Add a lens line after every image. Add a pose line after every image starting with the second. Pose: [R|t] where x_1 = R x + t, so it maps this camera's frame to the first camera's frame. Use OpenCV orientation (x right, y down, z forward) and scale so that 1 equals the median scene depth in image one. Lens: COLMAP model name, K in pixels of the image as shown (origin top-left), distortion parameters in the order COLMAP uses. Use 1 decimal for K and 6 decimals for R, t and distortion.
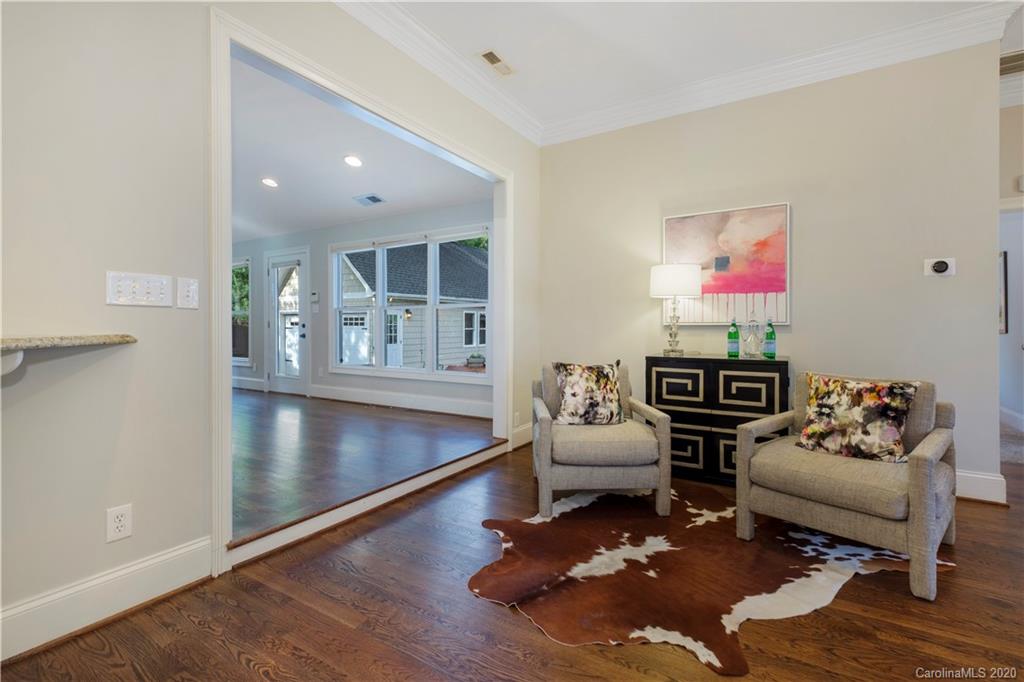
lens RADIAL K [[460.0, 0, 505.3], [0, 460.0, 325.7], [0, 0, 1]] dist [-0.001430, -0.001678]
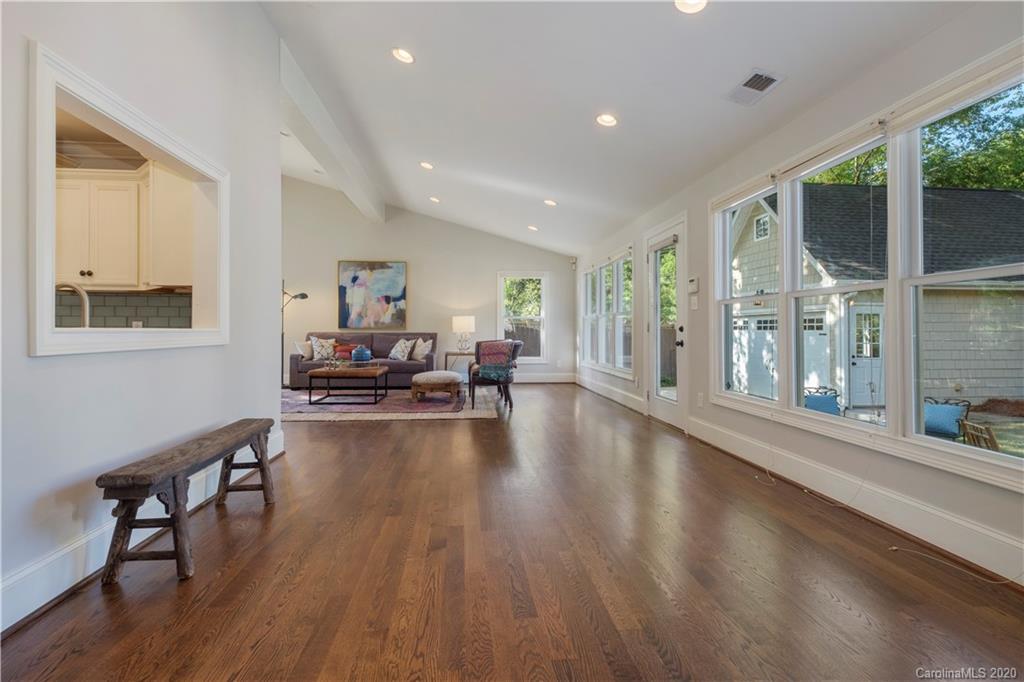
lens RADIAL K [[485.3, 0, 520.1], [0, 485.3, 326.9], [0, 0, 1]] dist [0.004084, -0.000104]
pose [[0.621766, -0.006290, -0.783178, -0.043650], [0.000030, 0.999968, -0.008007, 0.006228], [0.783203, 0.004955, 0.621746, 0.755756]]
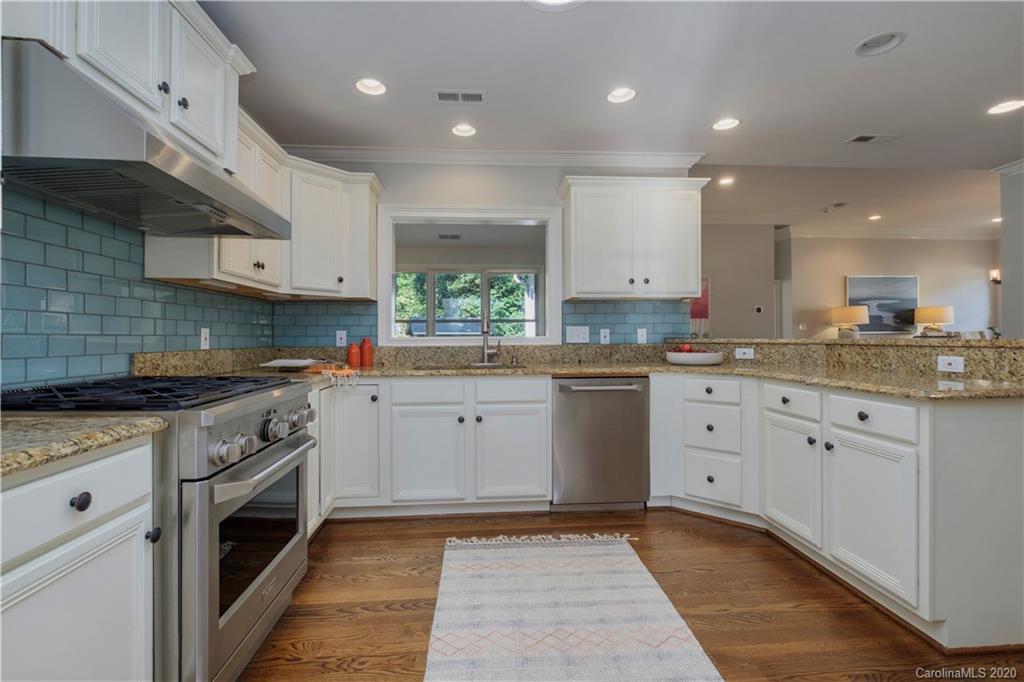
lens RADIAL K [[460.0, 0, 512.3], [0, 460.0, 339.5], [0, 0, 1]] dist [-0.001430, -0.001678]
pose [[0.799943, -0.010844, 0.599978, -1.580243], [0.006352, 0.999934, 0.009603, -0.002529], [-0.600042, -0.003871, 0.799959, -0.176133]]
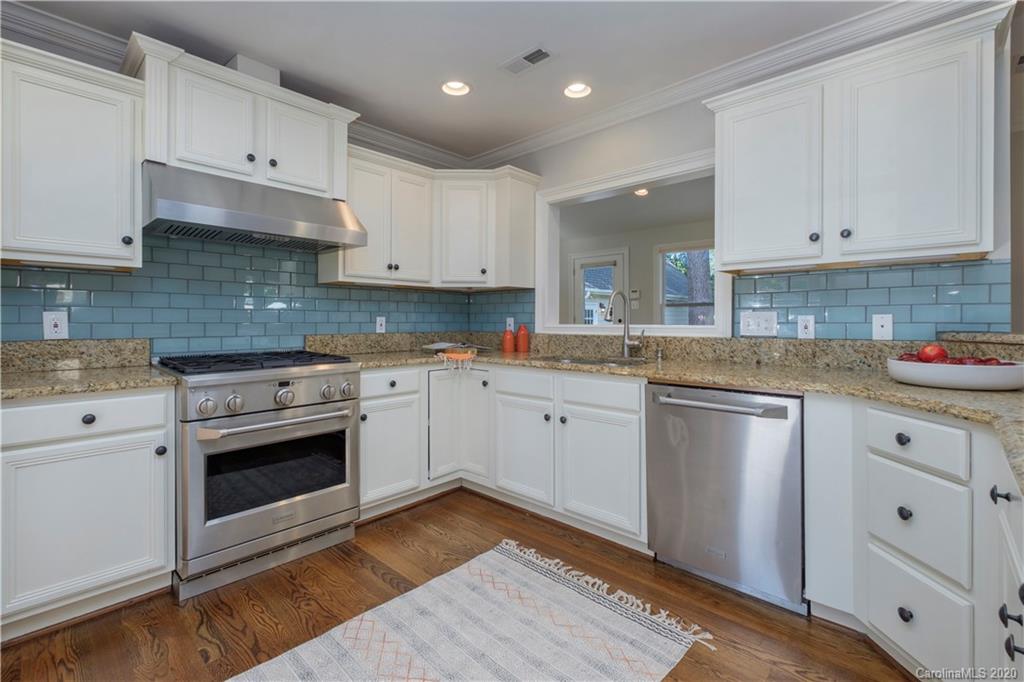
lens RADIAL K [[460.0, 0, 505.8], [0, 460.0, 325.4], [0, 0, 1]] dist [-0.001430, -0.001678]
pose [[0.981411, -0.001131, -0.191915, -1.050240], [0.003655, 0.999911, 0.012795, -0.010895], [0.191883, -0.013259, 0.981328, -0.205663]]
